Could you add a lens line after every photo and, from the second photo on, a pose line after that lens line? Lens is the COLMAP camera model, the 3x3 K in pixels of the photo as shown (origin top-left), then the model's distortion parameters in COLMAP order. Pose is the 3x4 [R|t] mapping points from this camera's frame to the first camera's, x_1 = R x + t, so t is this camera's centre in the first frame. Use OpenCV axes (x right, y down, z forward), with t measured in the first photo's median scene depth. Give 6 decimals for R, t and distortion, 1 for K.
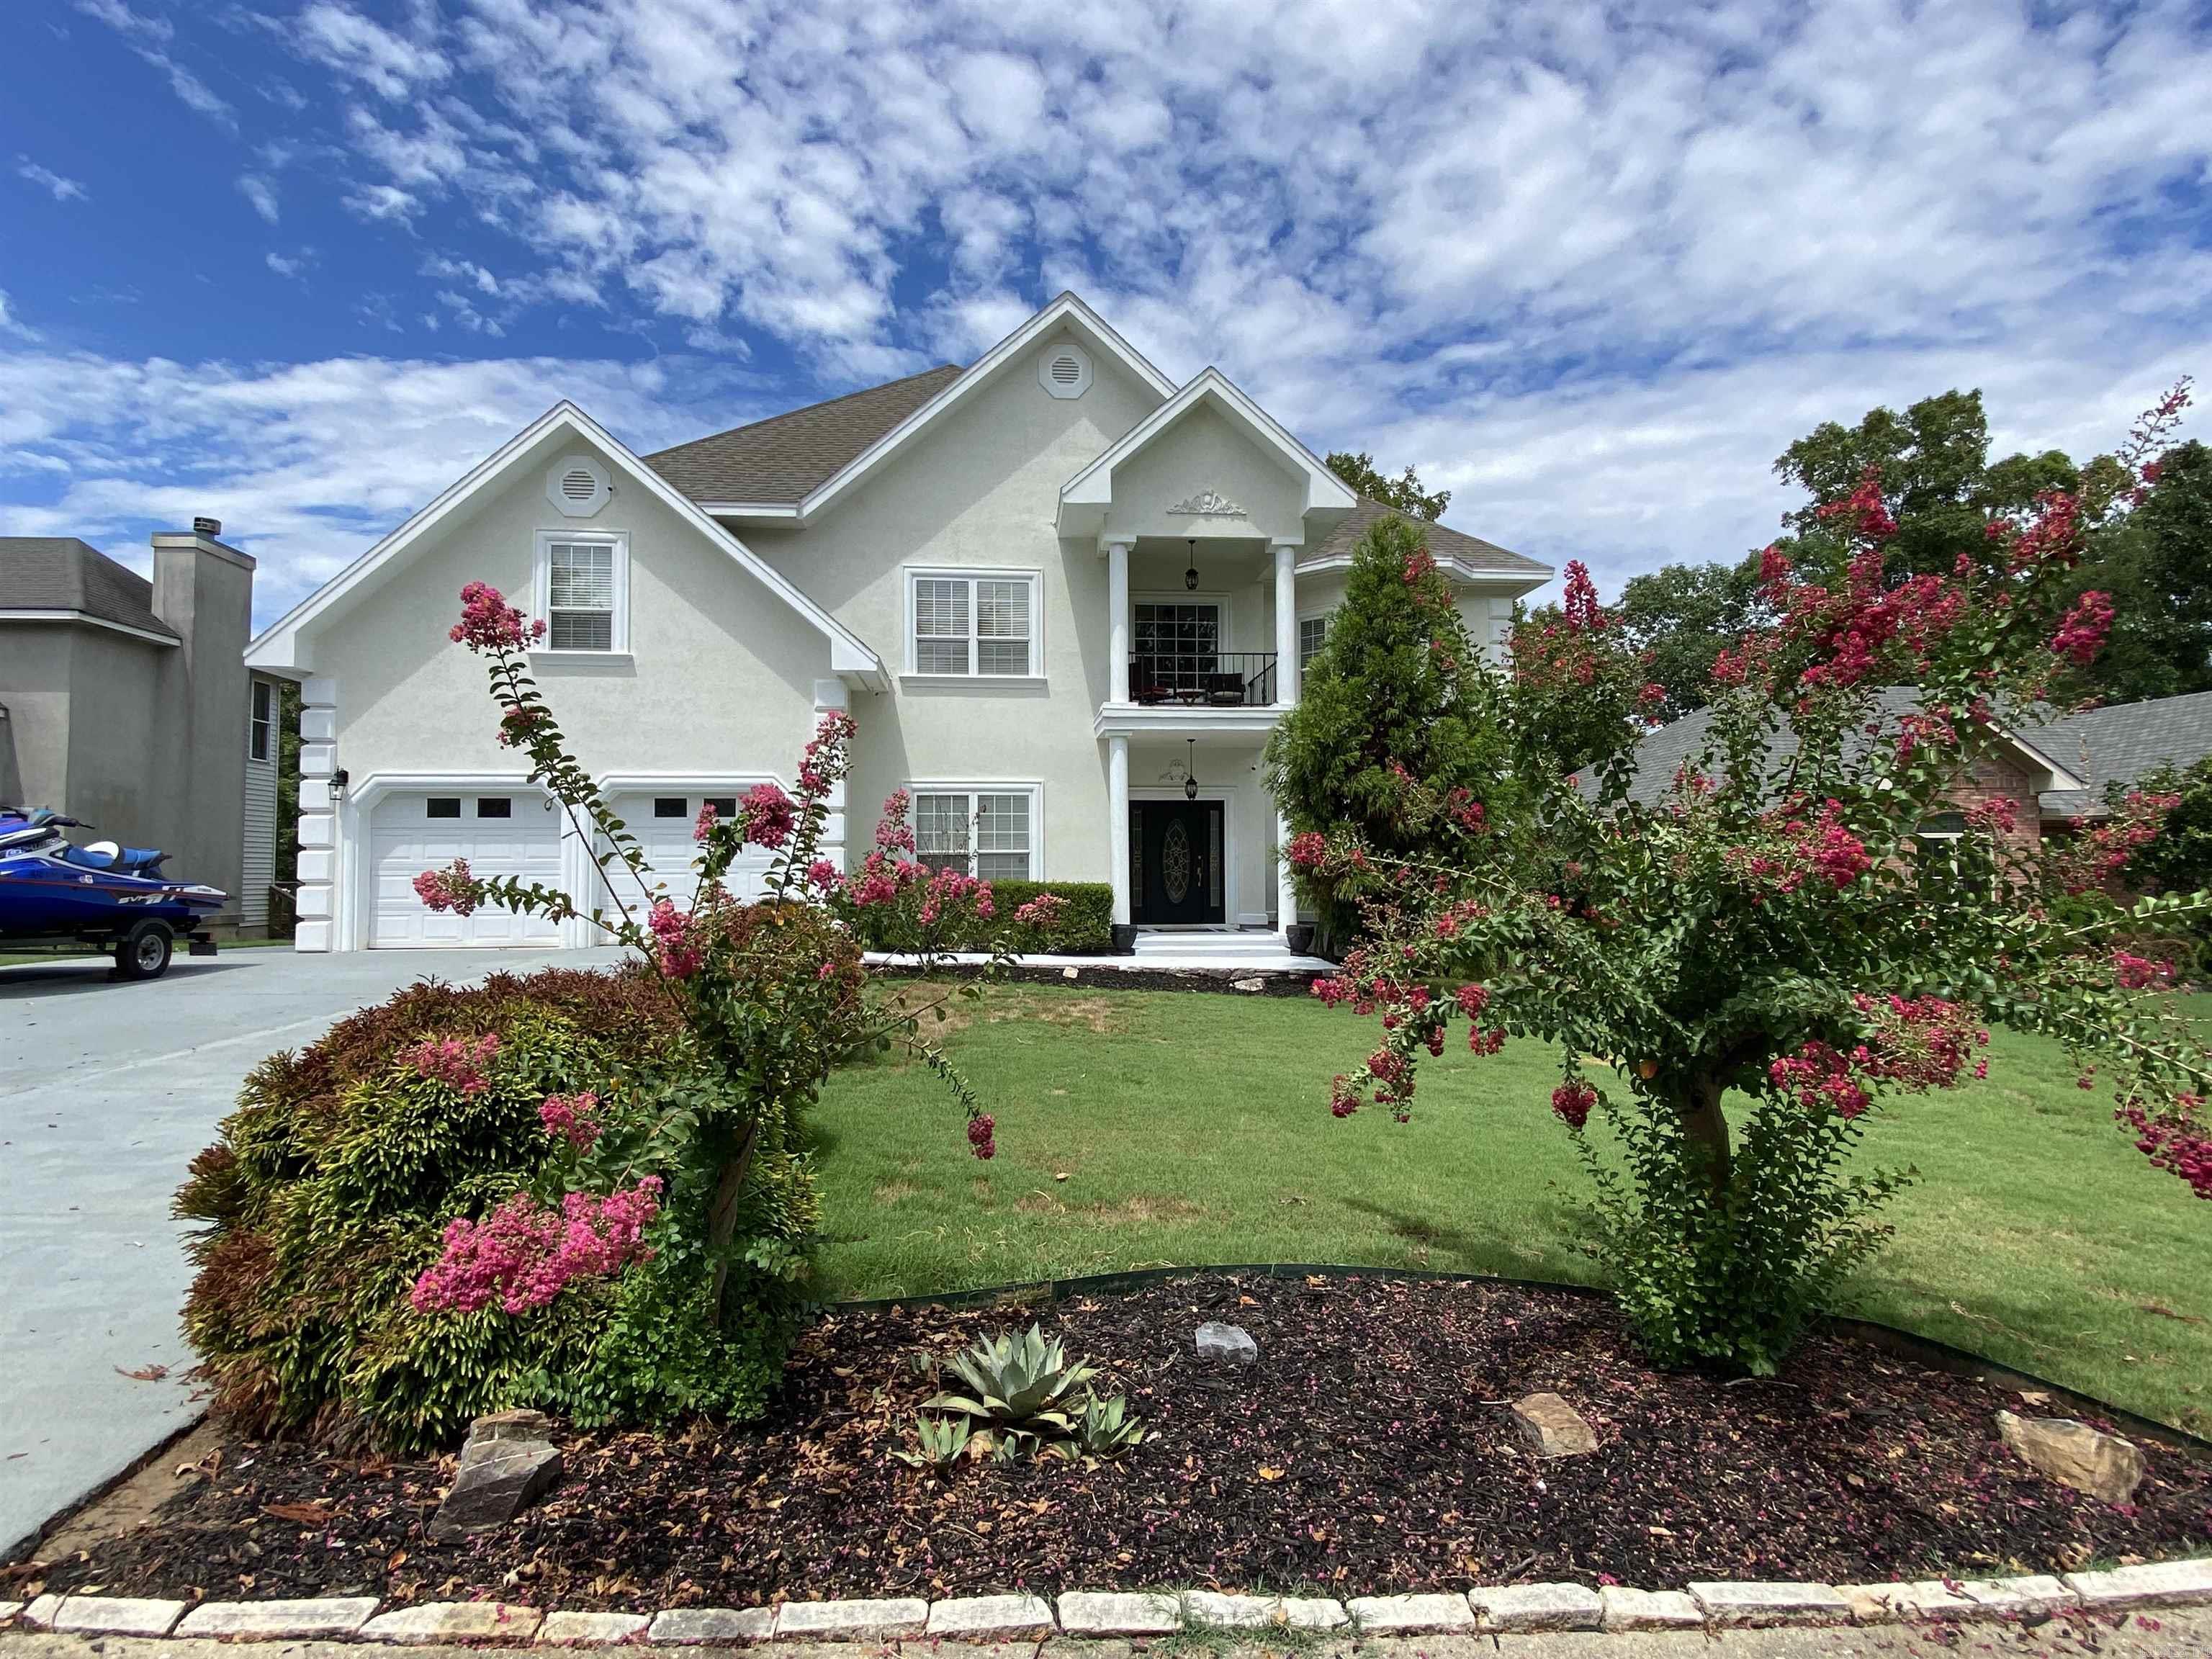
lens RADIAL K [[1081.9, 0, 1089.7], [0, 1081.9, 836.1], [0, 0, 1]] dist [0.009292, -0.005457]
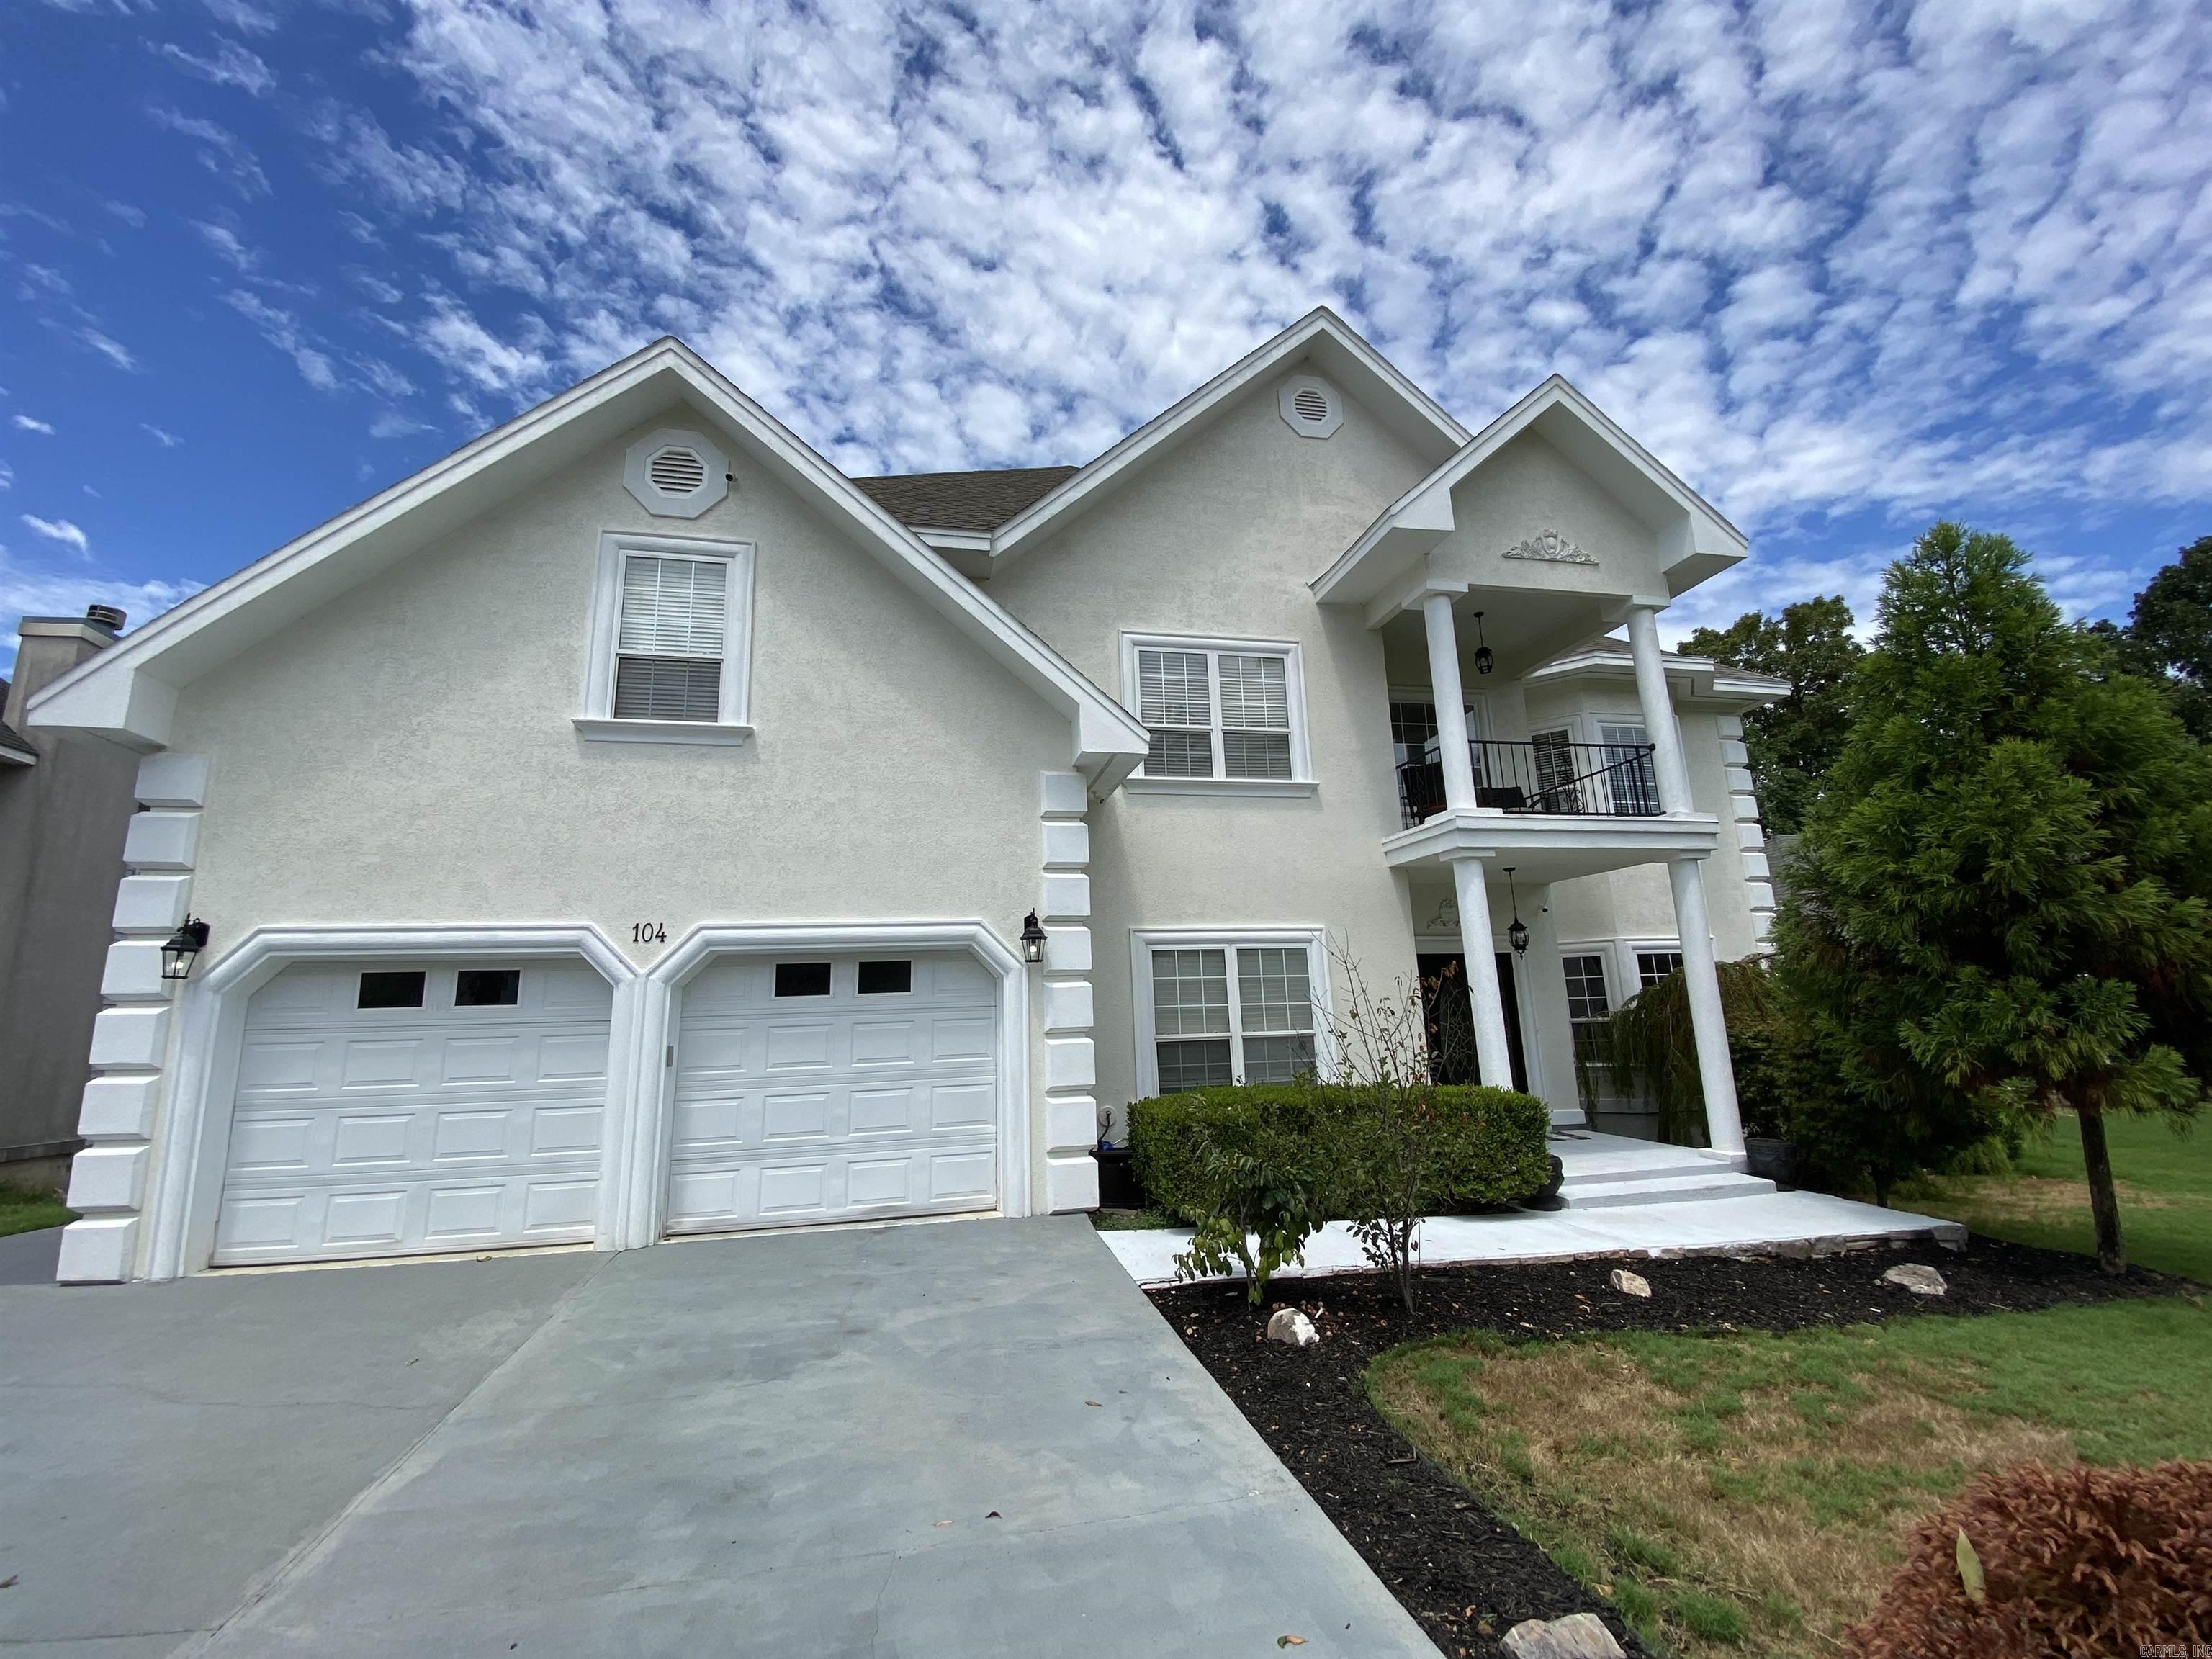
lens RADIAL K [[903.2, 0, 1099.7], [0, 903.2, 832.0], [0, 0, 1]] dist [-0.007636, -0.005672]
pose [[0.991988, -0.005059, 0.126228, -0.246582], [0.027507, 0.983874, -0.176734, -0.011612], [-0.123298, 0.178791, 0.976131, 0.413701]]
